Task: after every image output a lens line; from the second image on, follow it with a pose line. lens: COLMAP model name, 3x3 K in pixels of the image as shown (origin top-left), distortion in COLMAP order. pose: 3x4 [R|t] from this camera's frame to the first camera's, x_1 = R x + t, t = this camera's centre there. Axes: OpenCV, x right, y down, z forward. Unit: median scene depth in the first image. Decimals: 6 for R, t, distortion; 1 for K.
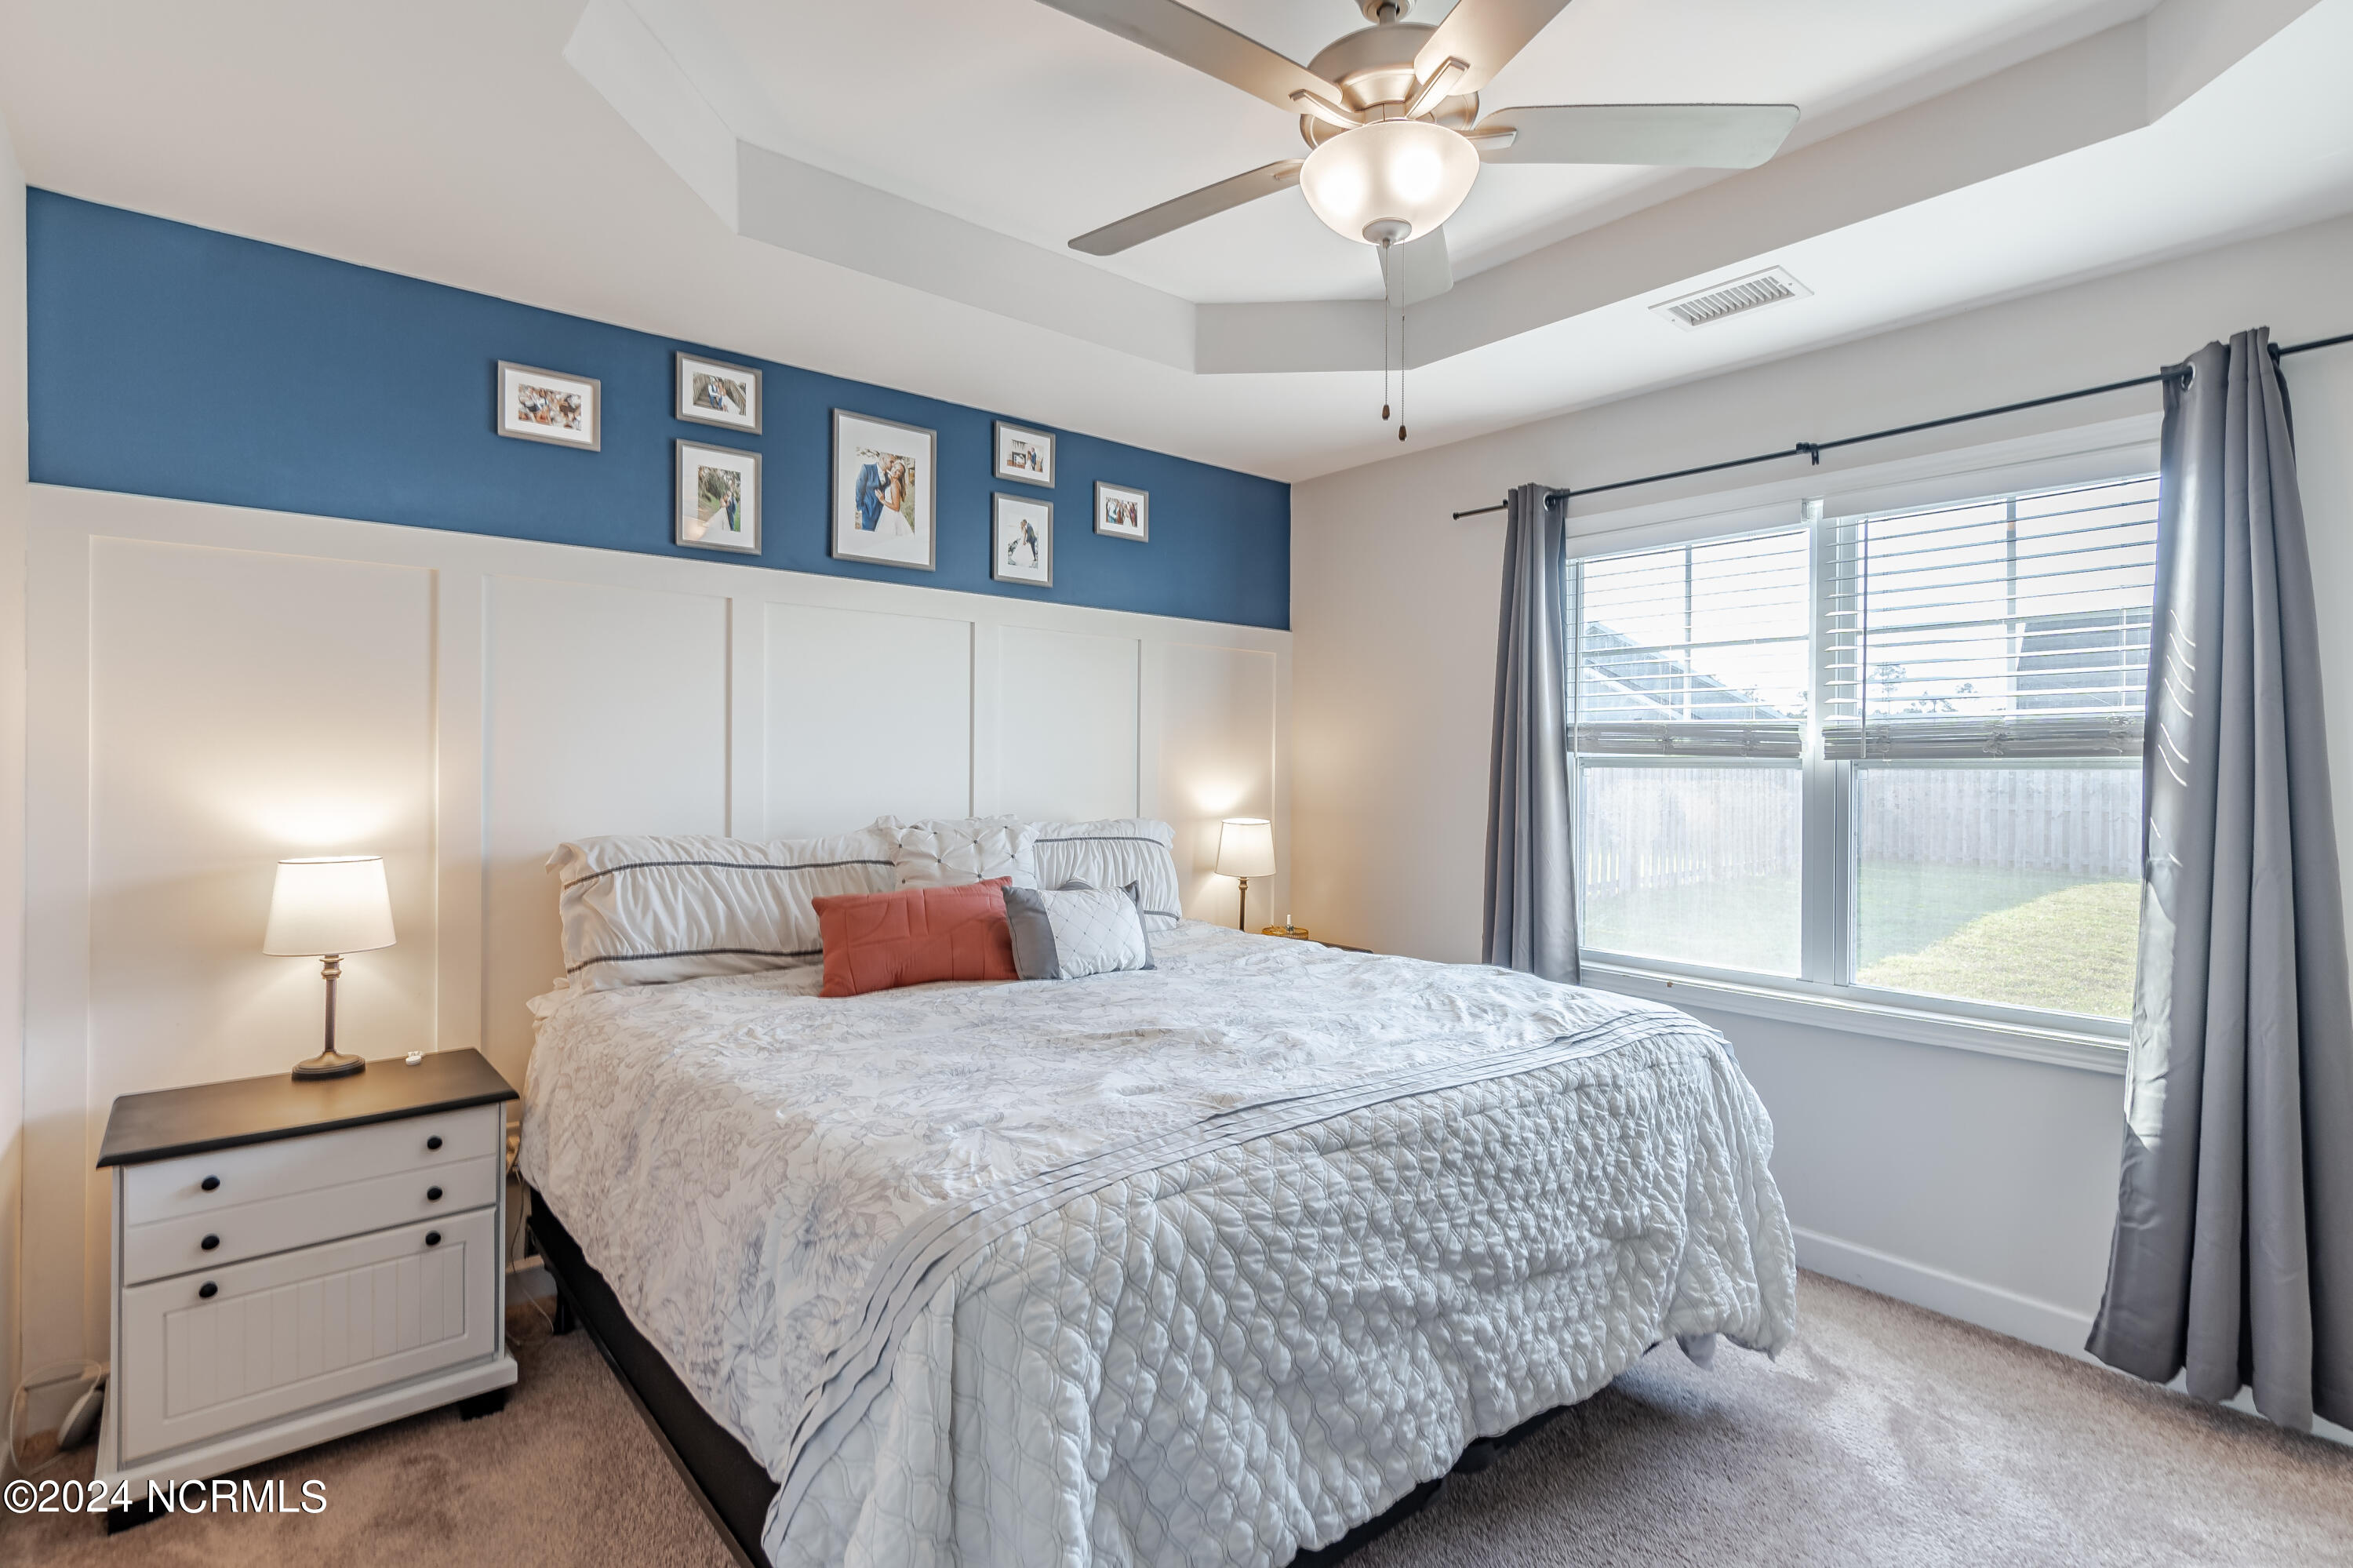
lens RADIAL K [[1122.4, 0, 1176.5], [0, 1122.4, 784.0], [0, 0, 1]] dist [-0.019234, 0.000010]
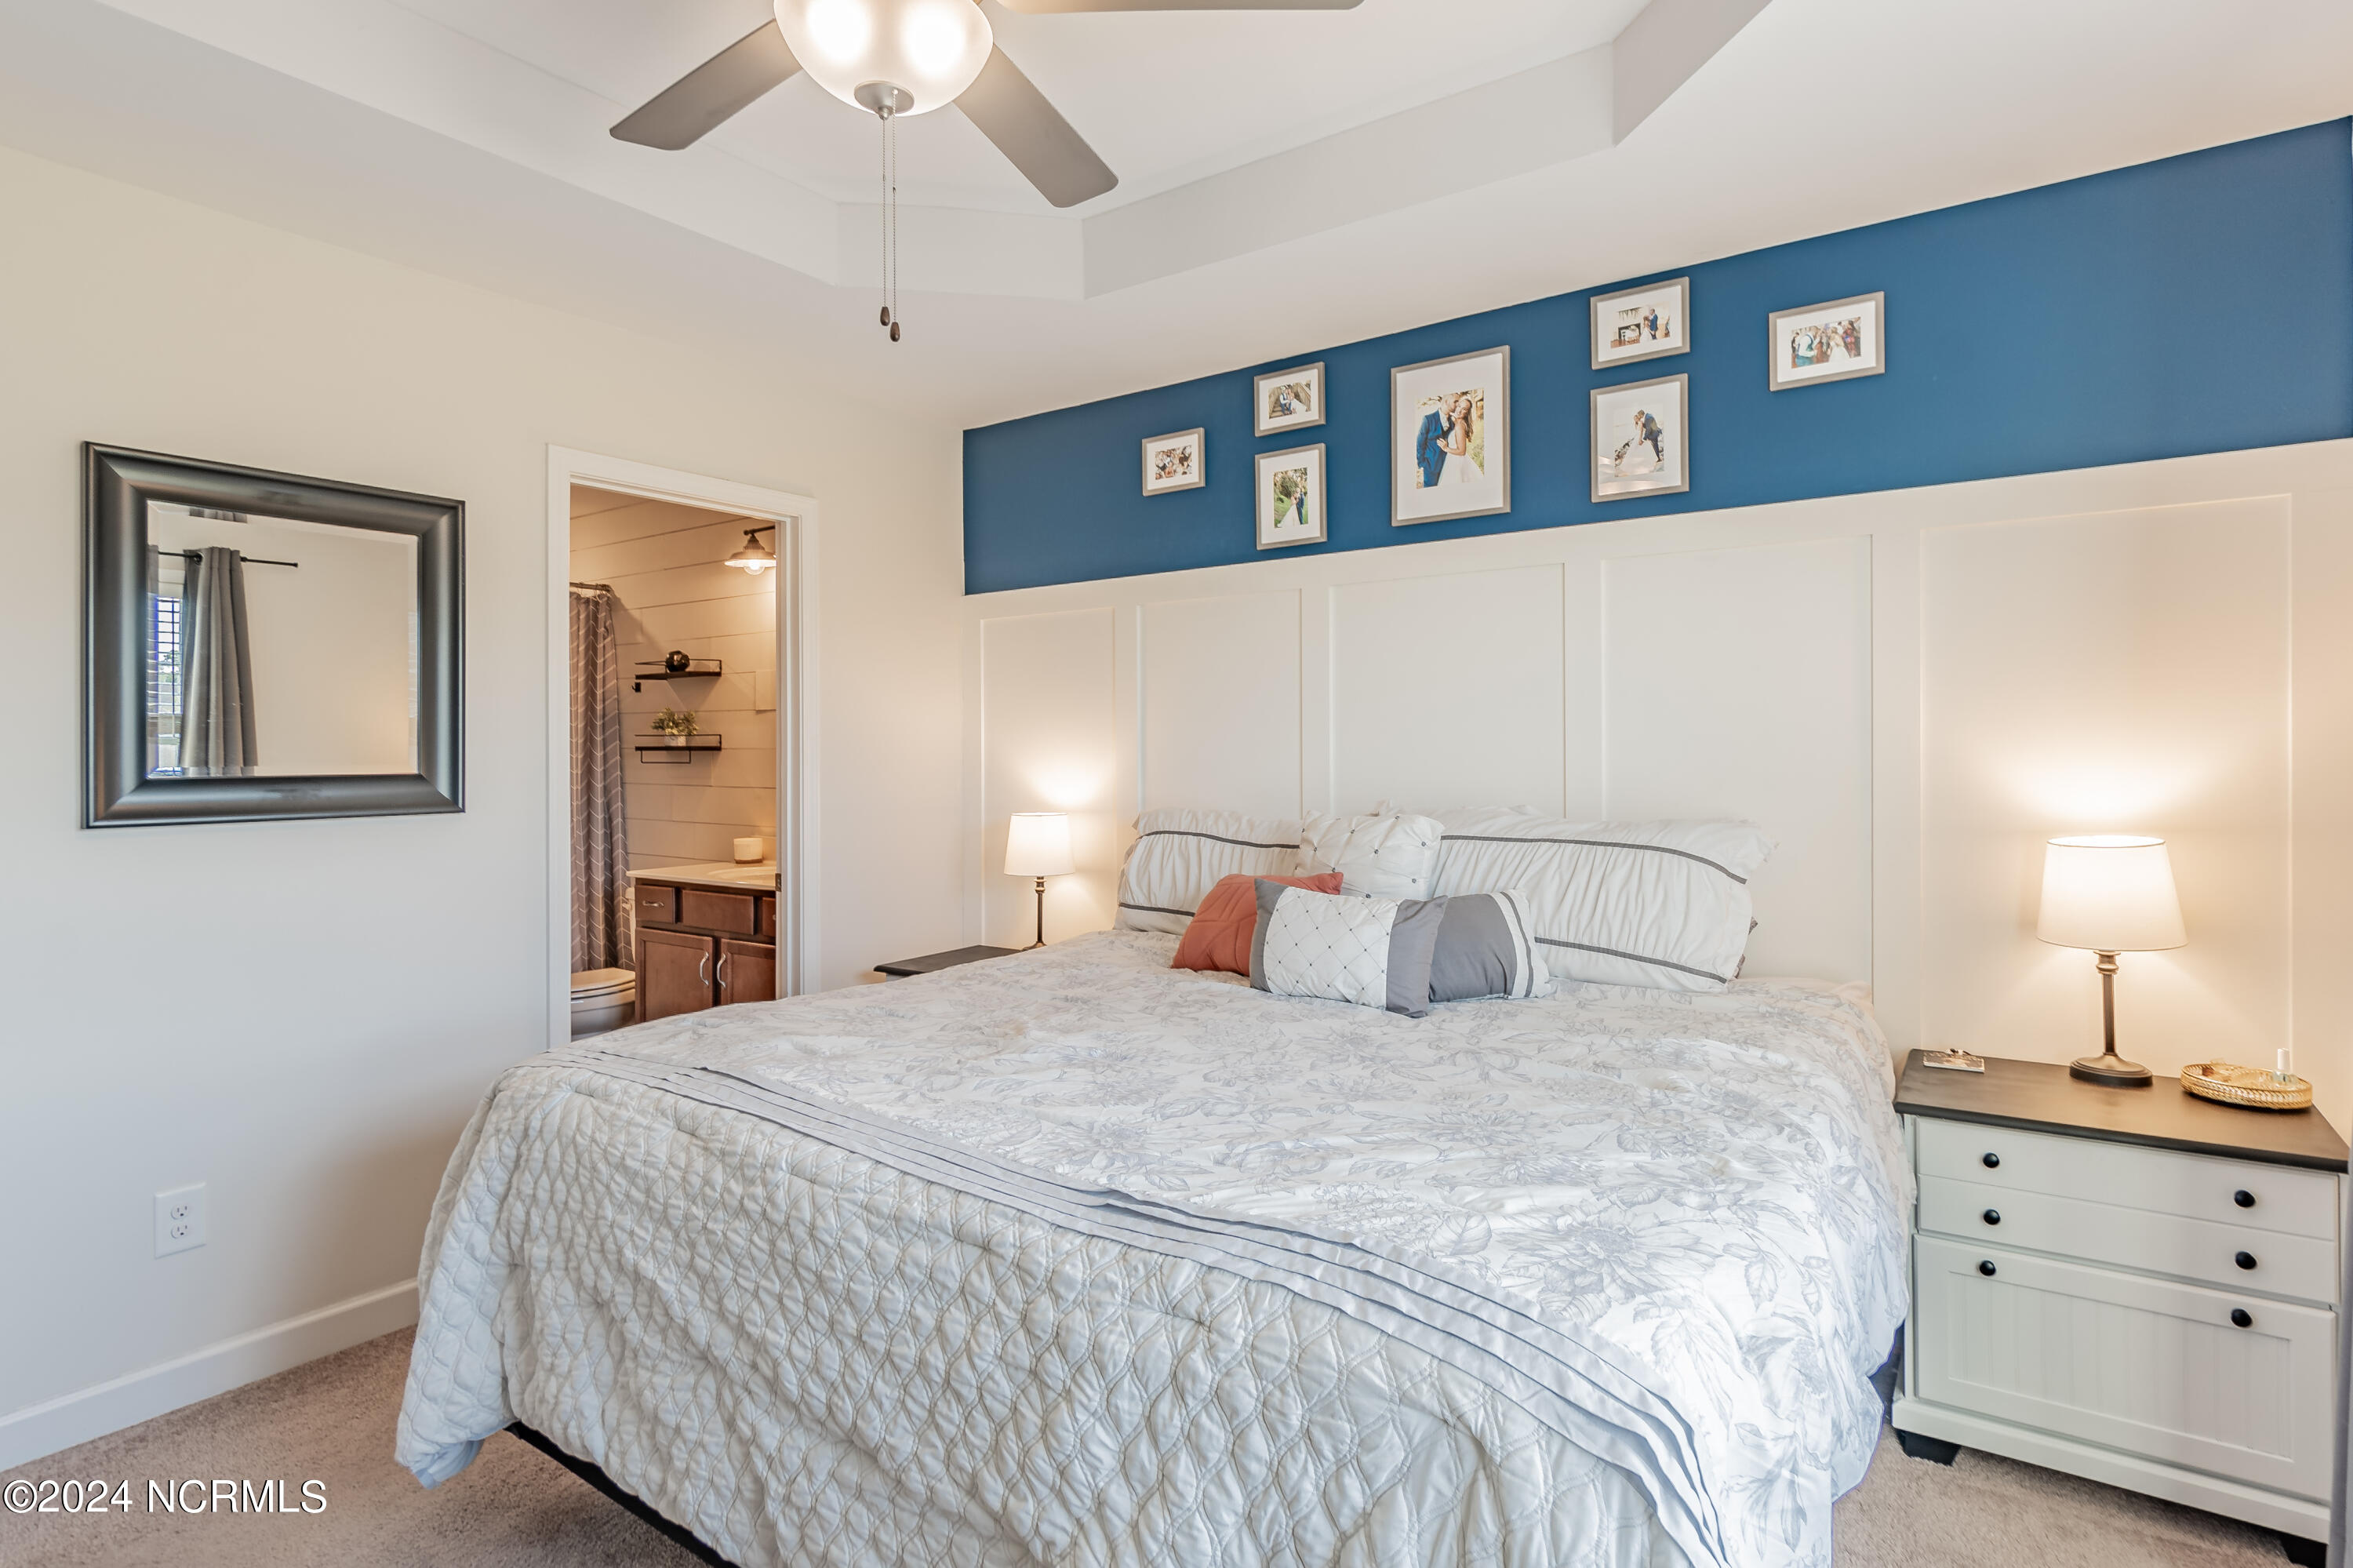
lens RADIAL K [[1209.9, 0, 1175.3], [0, 1209.9, 758.5], [0, 0, 1]] dist [-0.000734, -0.000317]
pose [[0.246360, -0.000427, -0.969178, 0.673866], [-0.001180, 0.999999, -0.000741, -0.004621], [0.969178, 0.001326, 0.246359, 0.597491]]
